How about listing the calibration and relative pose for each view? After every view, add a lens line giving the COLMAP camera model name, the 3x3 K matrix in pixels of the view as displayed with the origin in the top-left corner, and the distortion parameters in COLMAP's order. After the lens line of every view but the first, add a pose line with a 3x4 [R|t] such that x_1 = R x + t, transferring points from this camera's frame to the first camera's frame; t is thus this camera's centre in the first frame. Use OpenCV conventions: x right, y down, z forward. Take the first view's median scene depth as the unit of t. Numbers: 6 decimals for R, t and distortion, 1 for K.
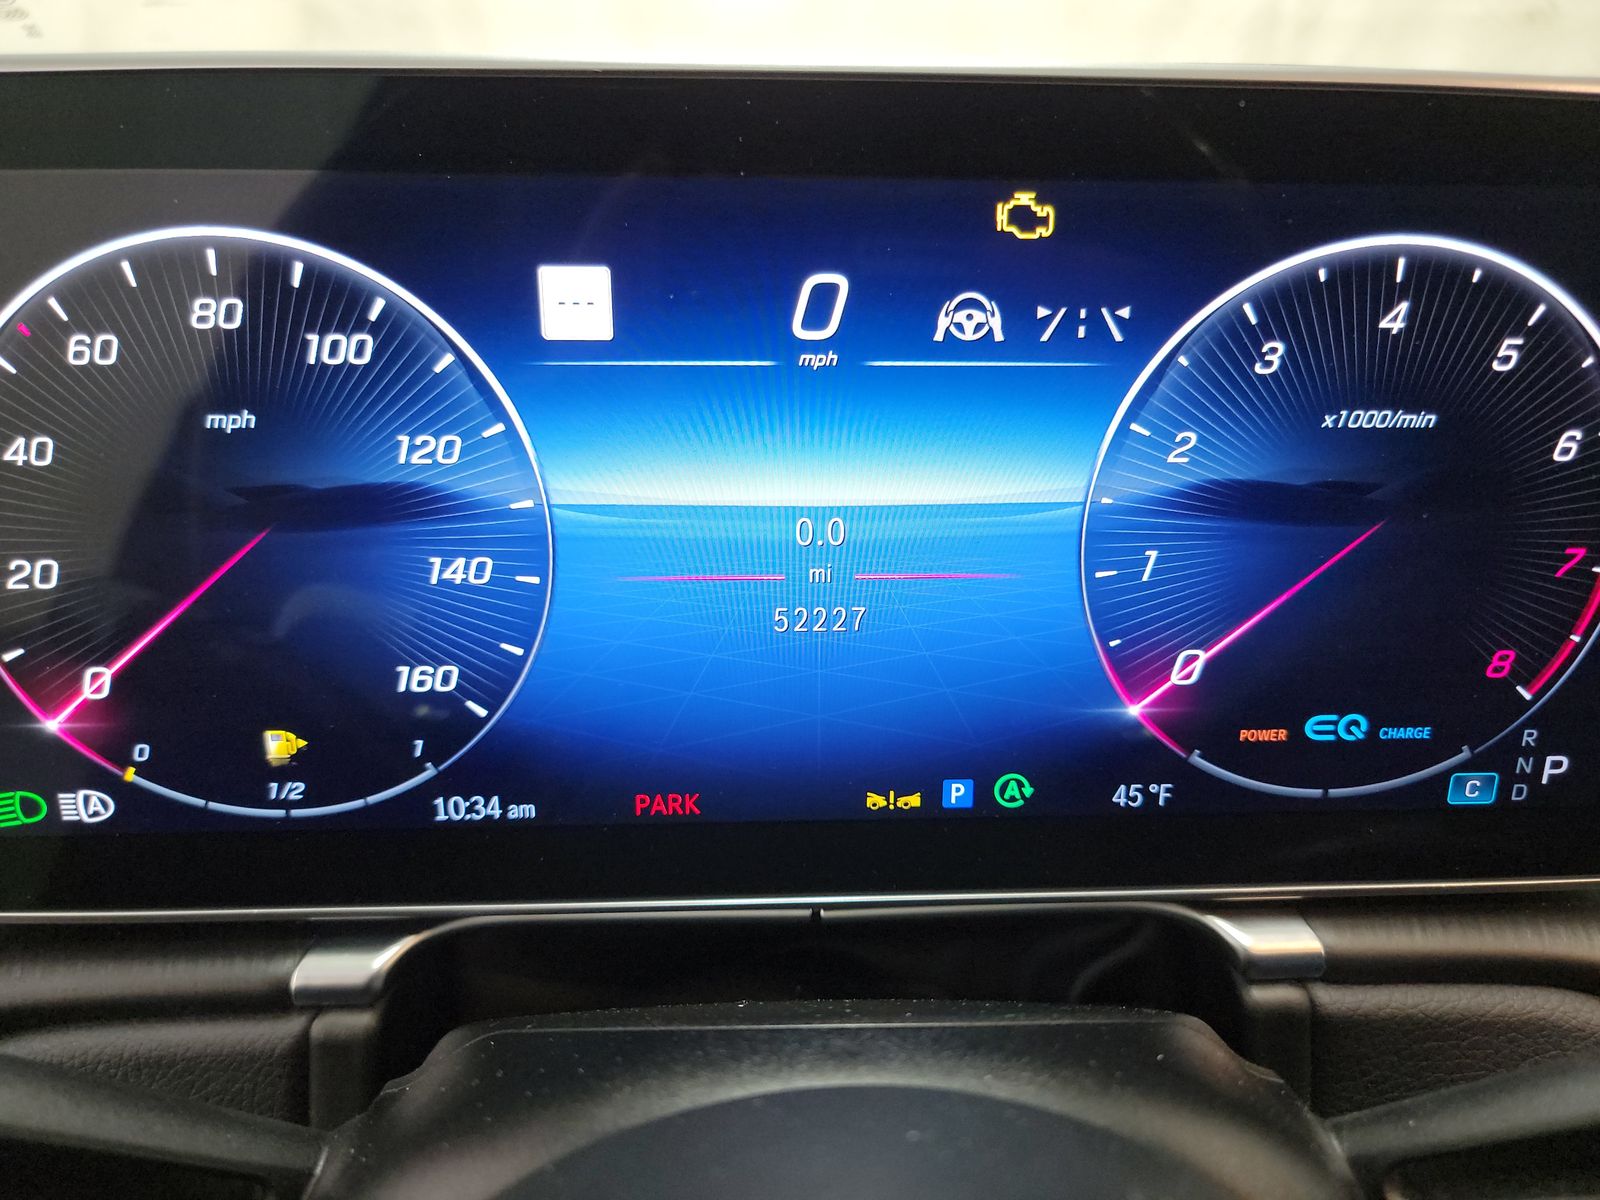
lens RADIAL K [[1113.2, 0, 825.3], [0, 1113.2, 599.7], [0, 0, 1]] dist [0.050346, -0.052953]
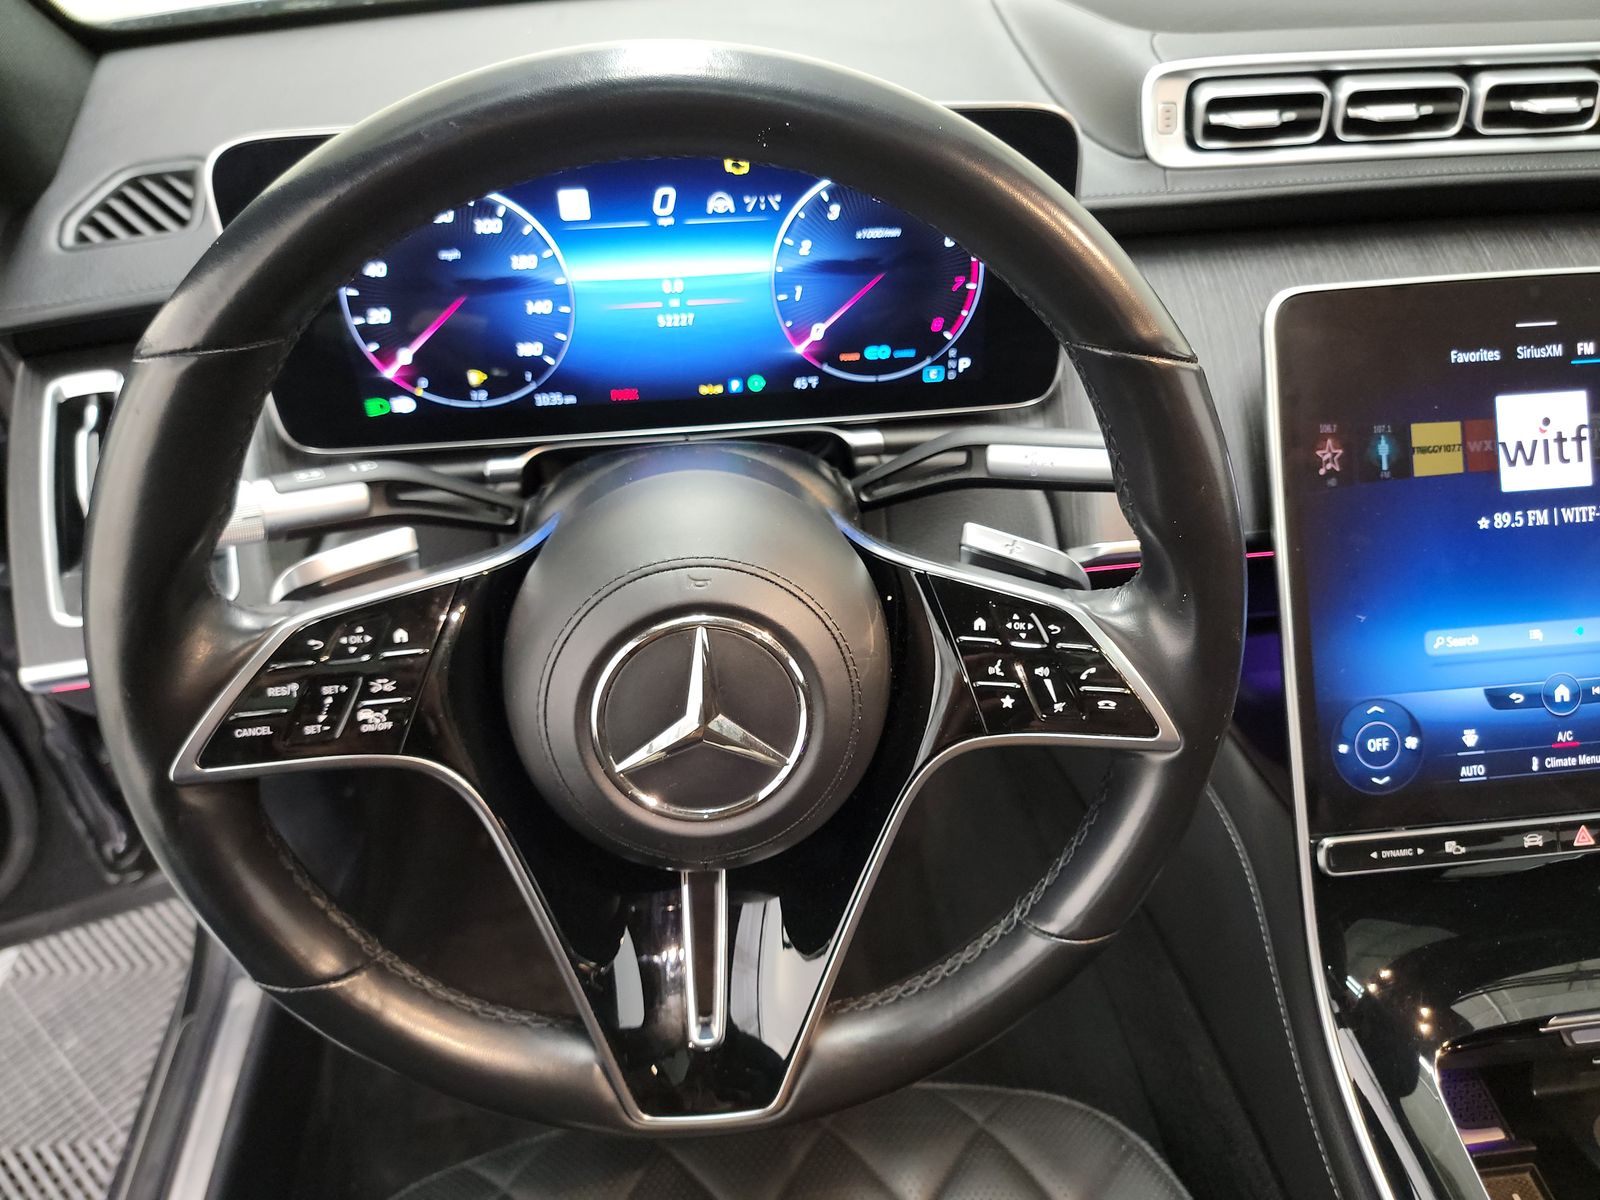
lens RADIAL K [[1113.2, 0, 825.3], [0, 1113.2, 599.7], [0, 0, 1]] dist [0.050346, -0.052953]
pose [[0.997365, -0.057770, 0.043891, 0.188999], [0.042963, 0.957761, 0.284337, -0.083510], [-0.058463, -0.281702, 0.957719, -1.714219]]
